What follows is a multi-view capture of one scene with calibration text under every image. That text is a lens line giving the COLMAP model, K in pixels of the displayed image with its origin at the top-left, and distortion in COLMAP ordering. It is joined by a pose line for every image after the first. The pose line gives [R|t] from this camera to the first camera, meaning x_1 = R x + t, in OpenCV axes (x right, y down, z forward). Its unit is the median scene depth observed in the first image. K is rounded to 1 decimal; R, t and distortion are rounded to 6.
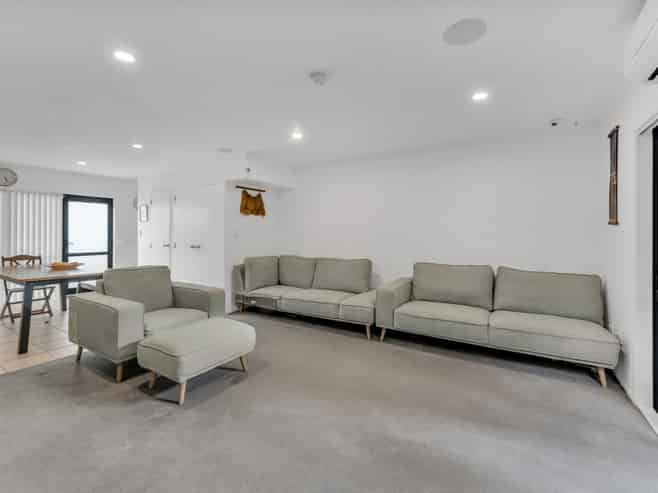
lens RADIAL K [[296.4, 0, 328.3], [0, 296.4, 232.2], [0, 0, 1]] dist [0.000666, 0.000086]
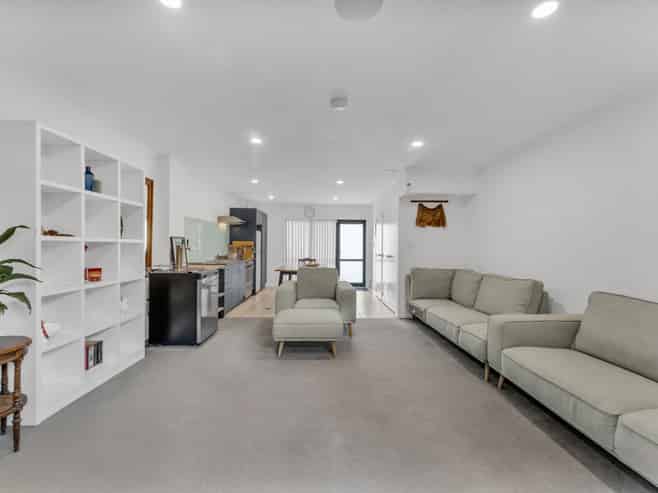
lens RADIAL K [[294.7, 0, 329.0], [0, 294.7, 246.5], [0, 0, 1]] dist [0.001129, 0.000450]
pose [[0.551428, 0.002596, -0.834218, 0.396188], [-0.002317, 0.999996, 0.001581, 0.007774], [0.834219, 0.001061, 0.551432, 0.166780]]
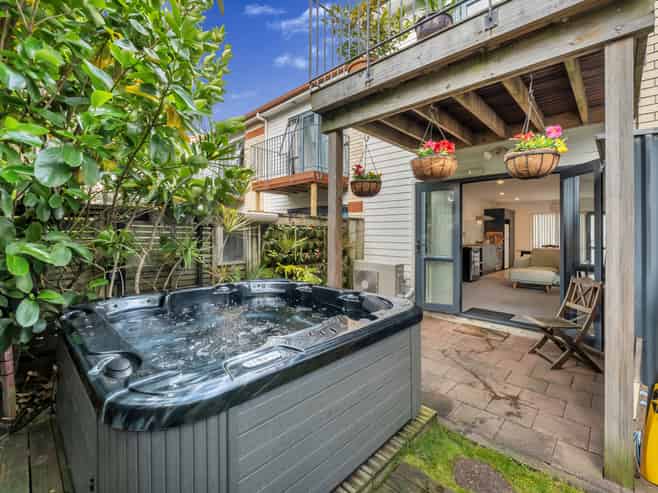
lens RADIAL K [[296.4, 0, 328.3], [0, 296.4, 232.2], [0, 0, 1]] dist [0.000666, 0.000086]
pose [[-0.207055, -0.006928, -0.978305, 1.230199], [-0.000620, 0.999976, -0.006950, 0.002285], [0.978329, -0.000832, -0.207054, -0.094195]]
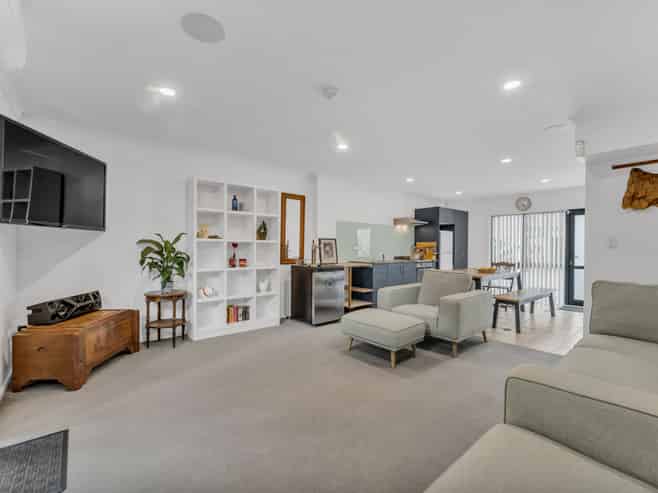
lens RADIAL K [[294.7, 0, 329.0], [0, 294.7, 246.5], [0, 0, 1]] dist [0.001129, 0.000450]
pose [[-0.305584, -0.008193, -0.952130, 0.445867], [-0.004464, 0.999964, -0.007172, 0.018778], [0.952155, 0.002059, -0.305610, 0.603460]]
